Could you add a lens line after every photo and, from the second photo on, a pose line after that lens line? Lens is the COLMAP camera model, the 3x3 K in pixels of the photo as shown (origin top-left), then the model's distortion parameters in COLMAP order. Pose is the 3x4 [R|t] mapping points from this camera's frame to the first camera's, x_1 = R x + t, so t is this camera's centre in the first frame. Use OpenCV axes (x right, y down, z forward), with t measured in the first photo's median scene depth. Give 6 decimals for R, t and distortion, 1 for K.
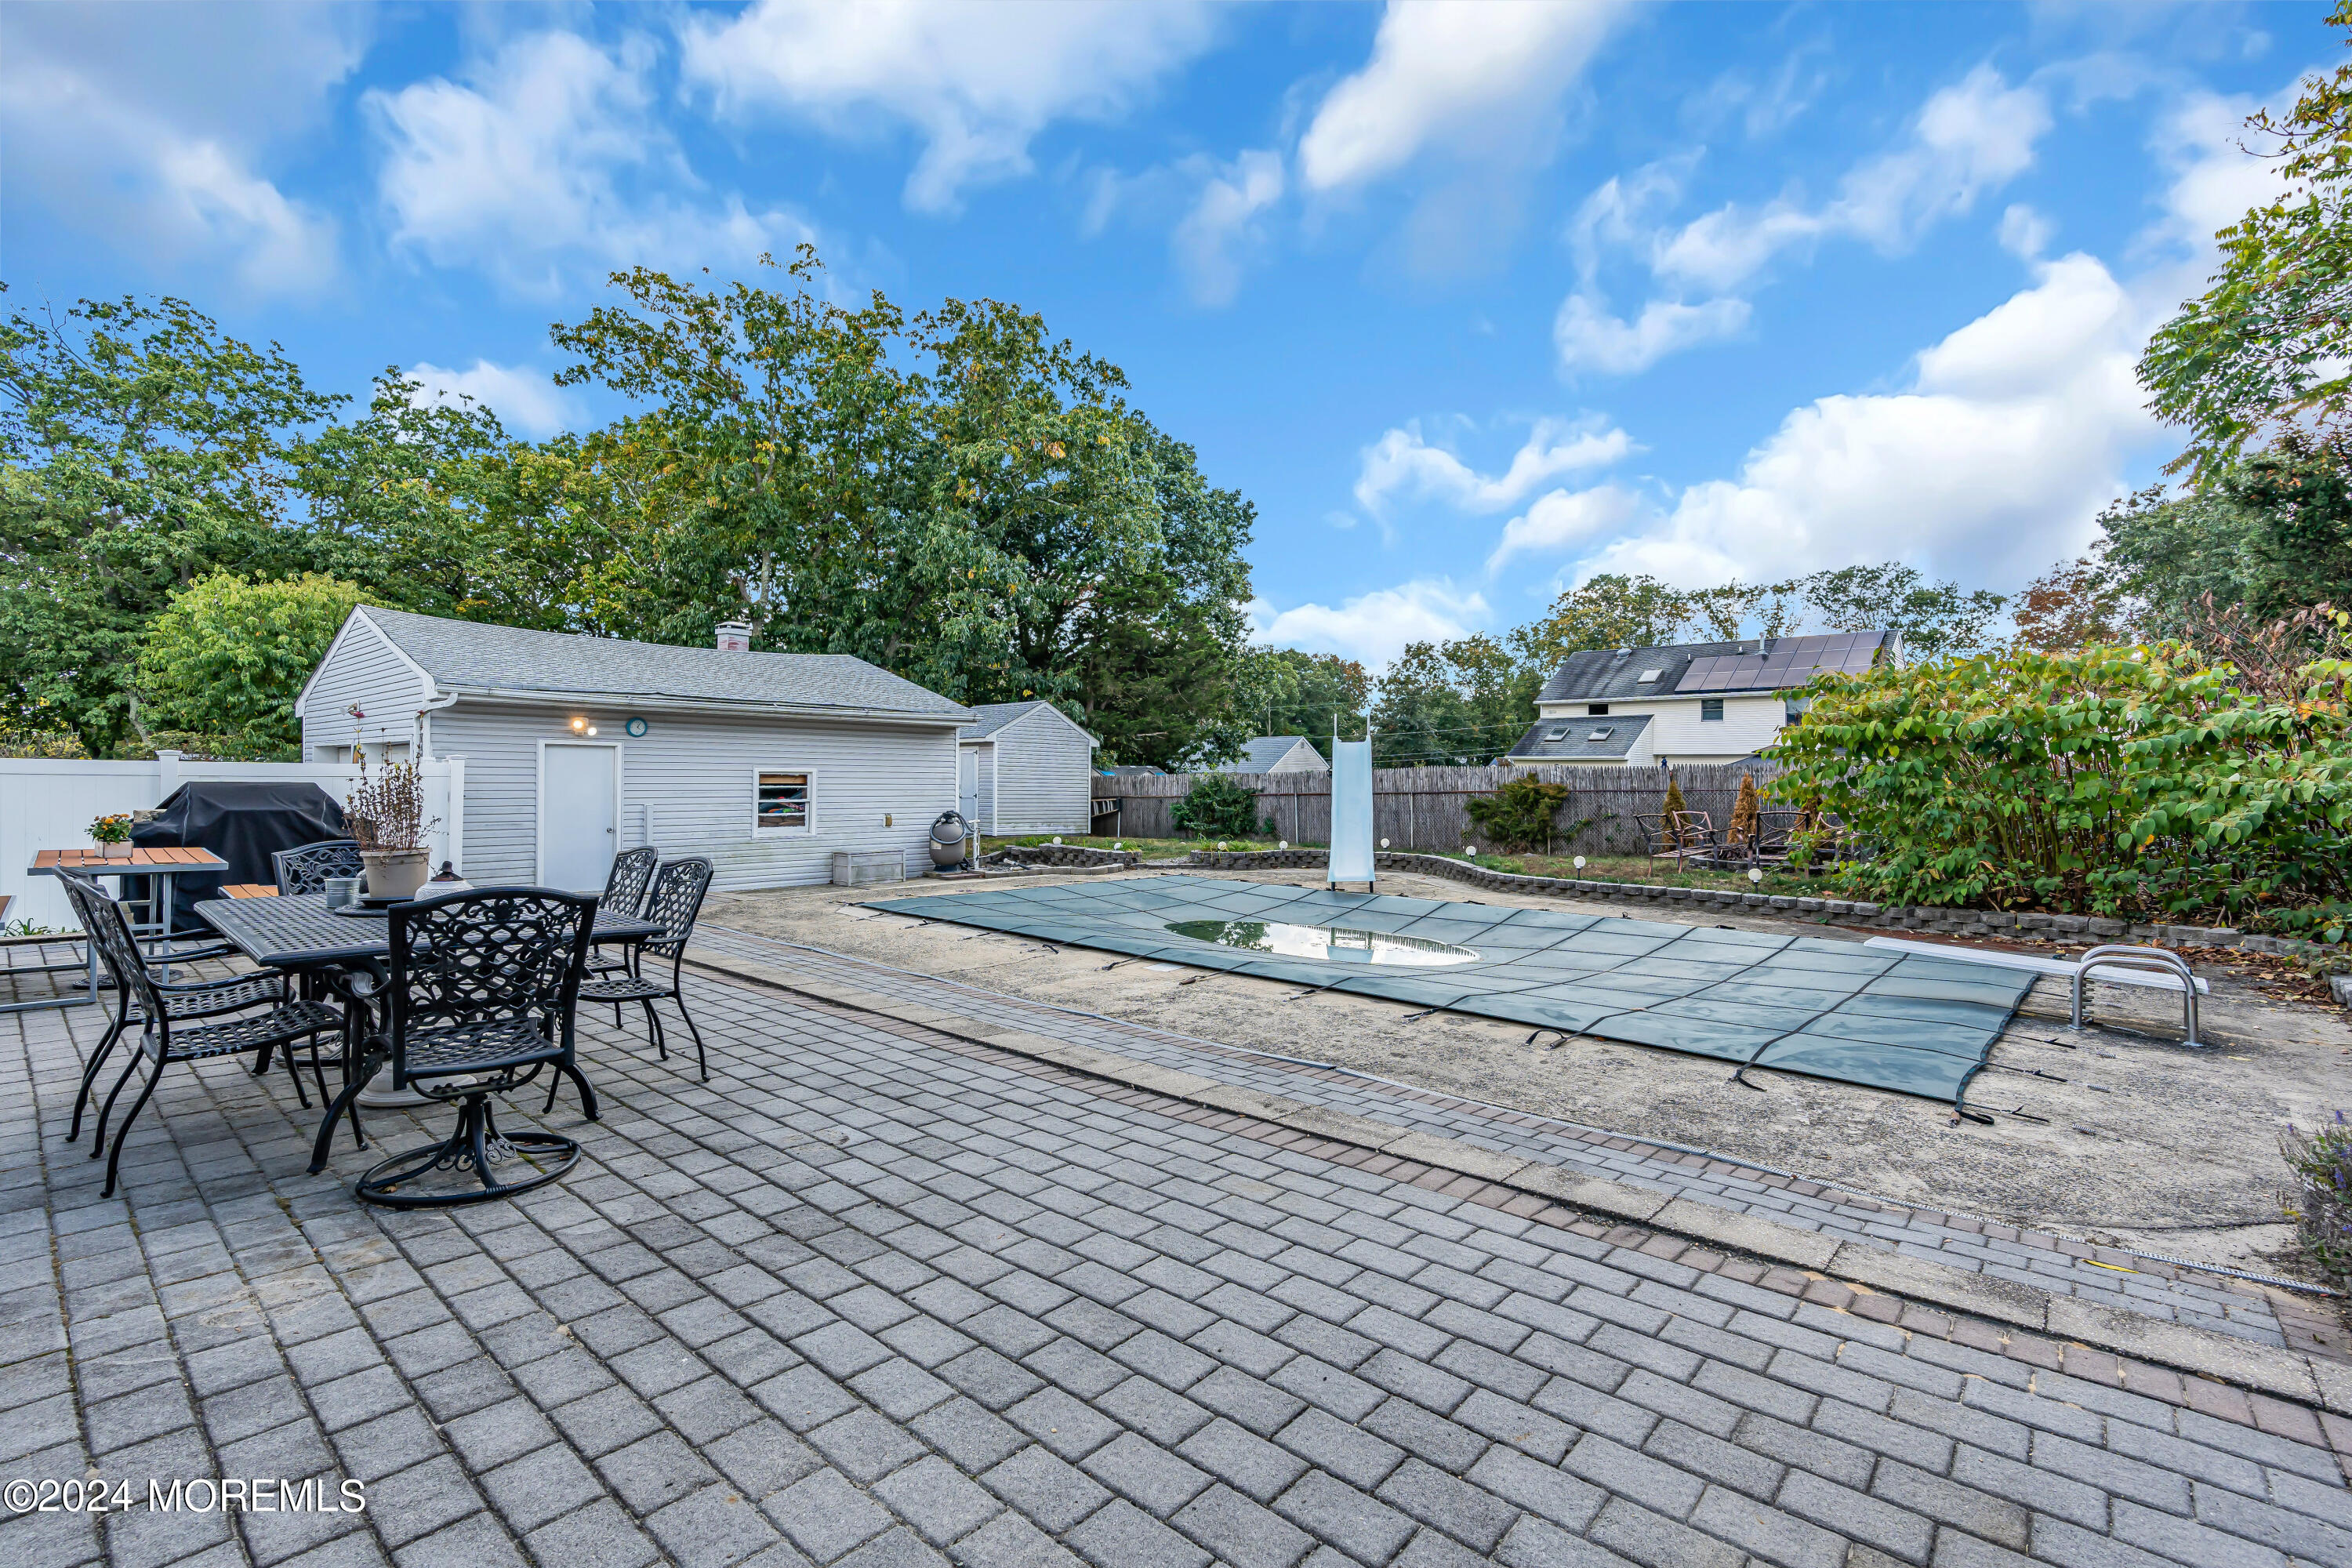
lens RADIAL K [[1070.3, 0, 1180.3], [0, 1070.3, 783.0], [0, 0, 1]] dist [-0.006104, 0.003499]
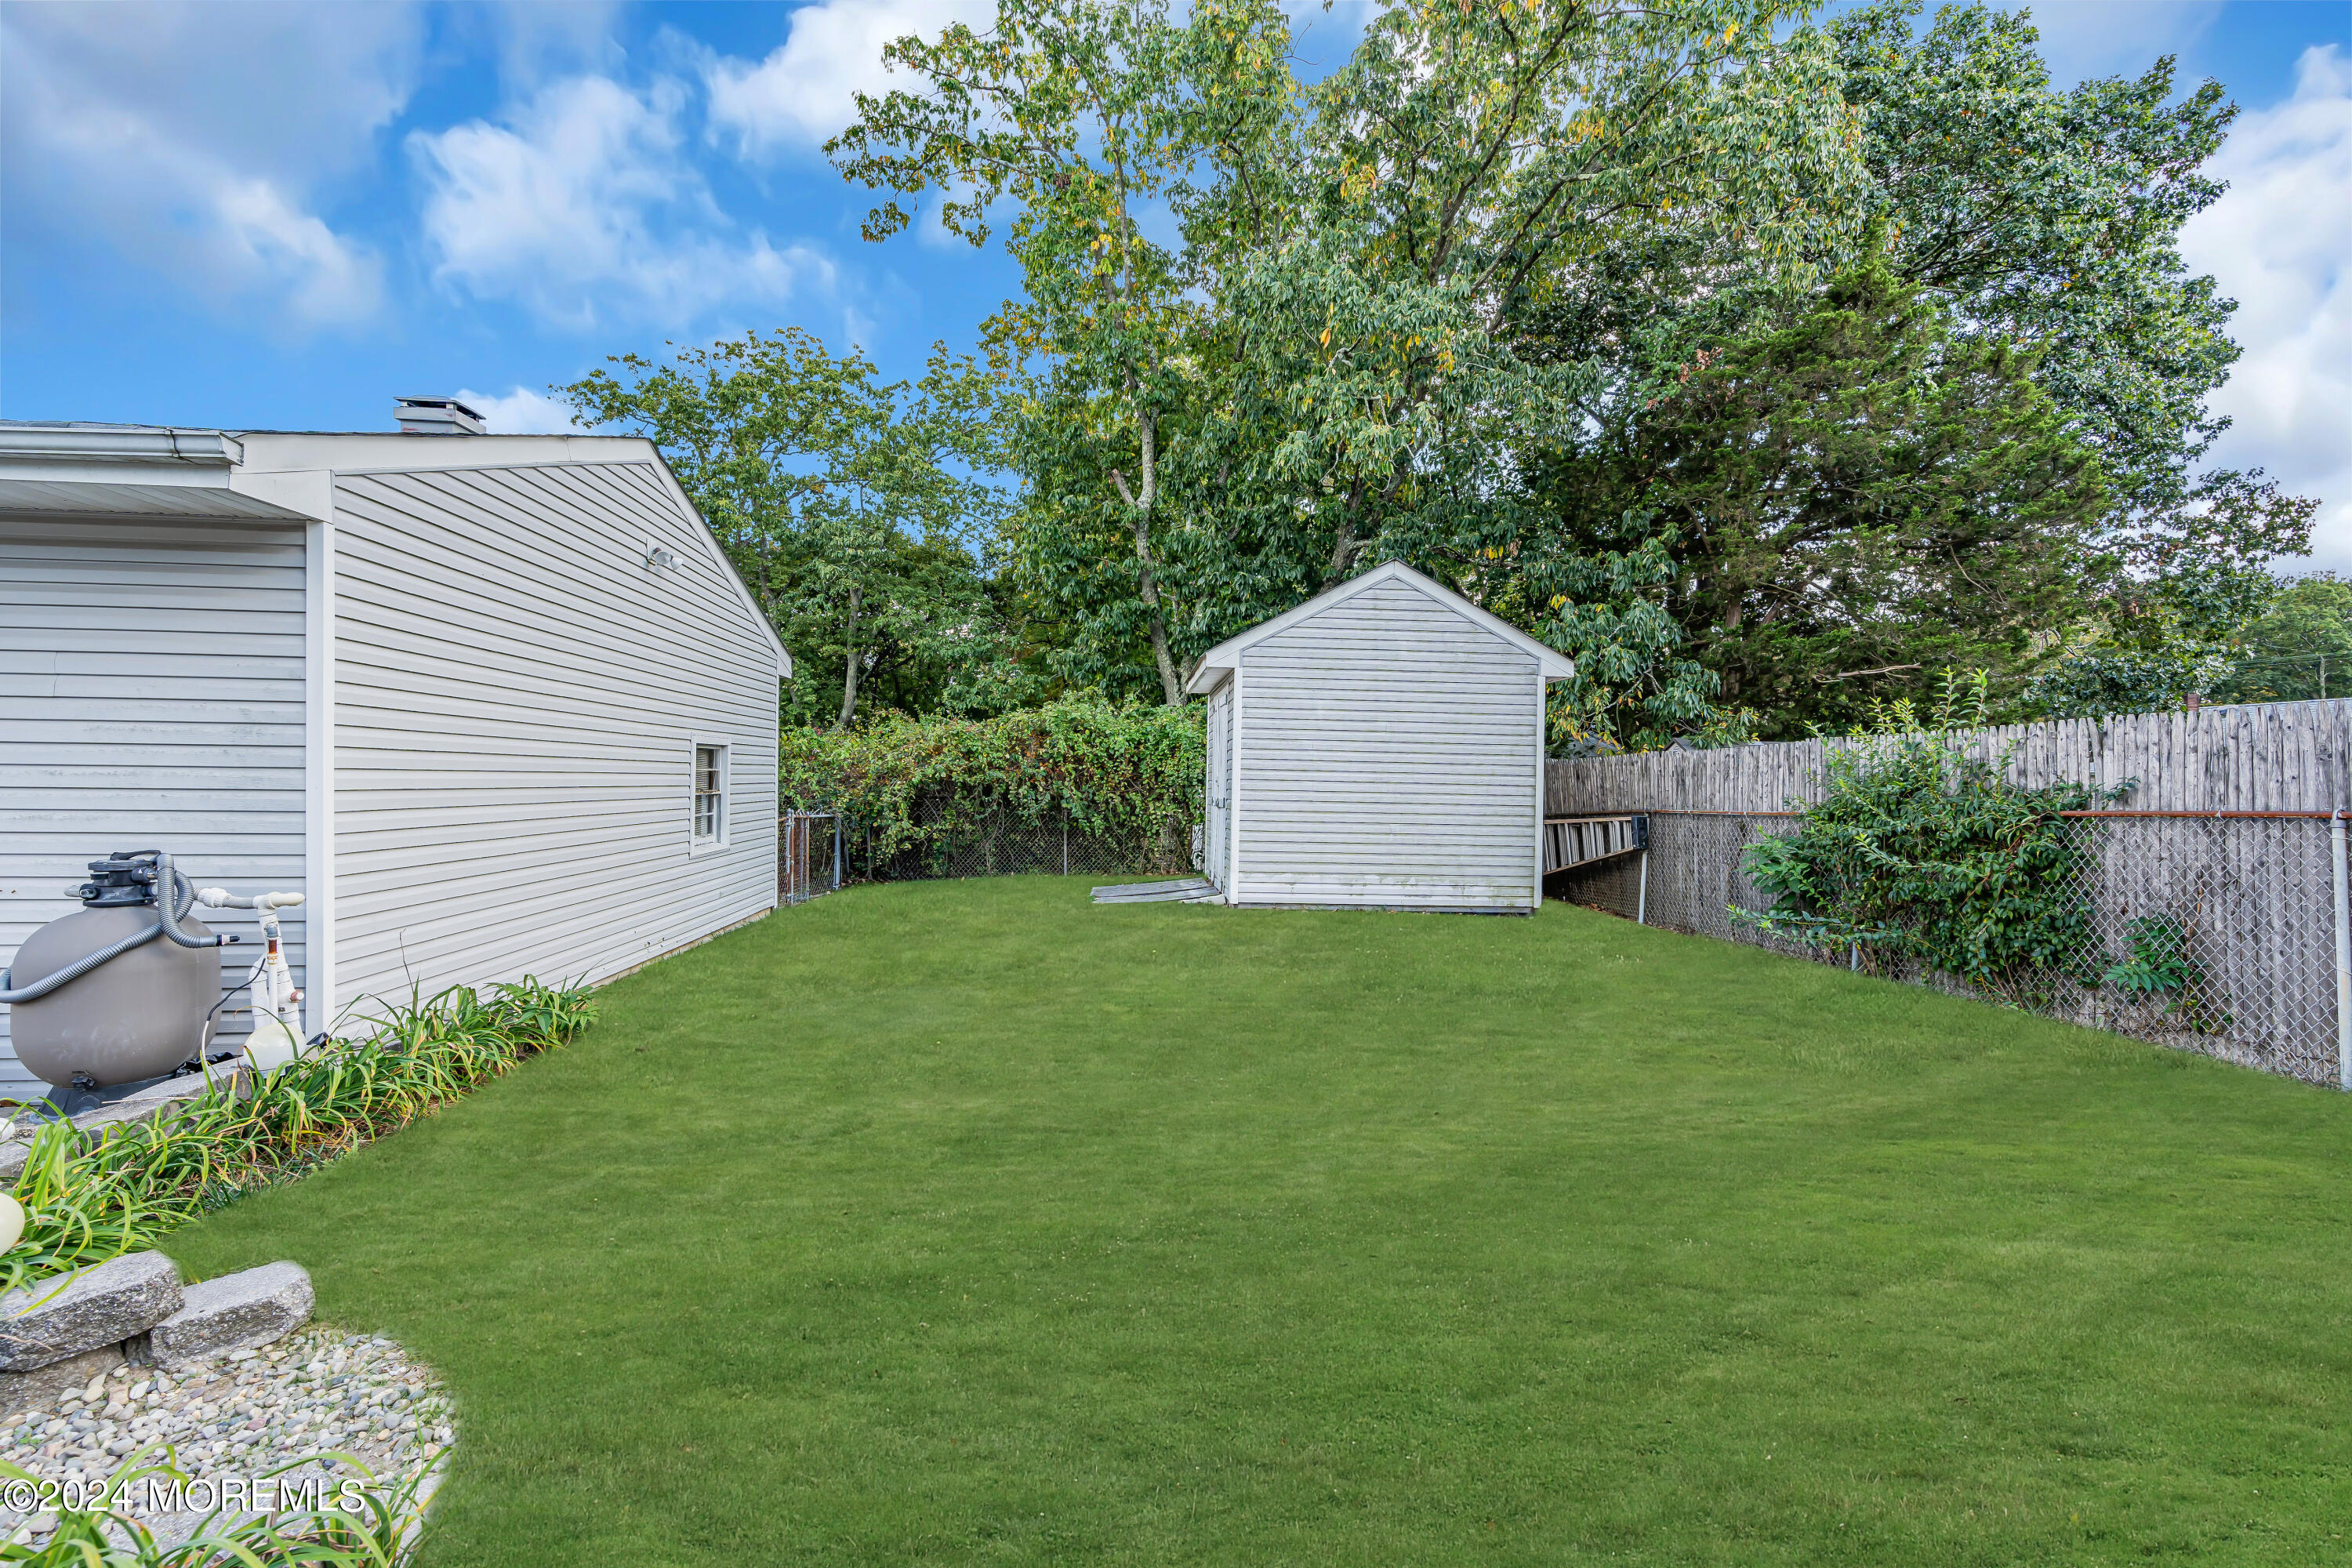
lens RADIAL K [[1070.3, 0, 1171.2], [0, 1070.3, 793.8], [0, 0, 1]] dist [-0.006104, 0.003499]
pose [[0.735760, 0.003139, -0.677235, 0.073159], [0.001045, 0.999983, 0.005771, 0.004586], [0.677241, -0.004953, 0.735744, 0.626163]]
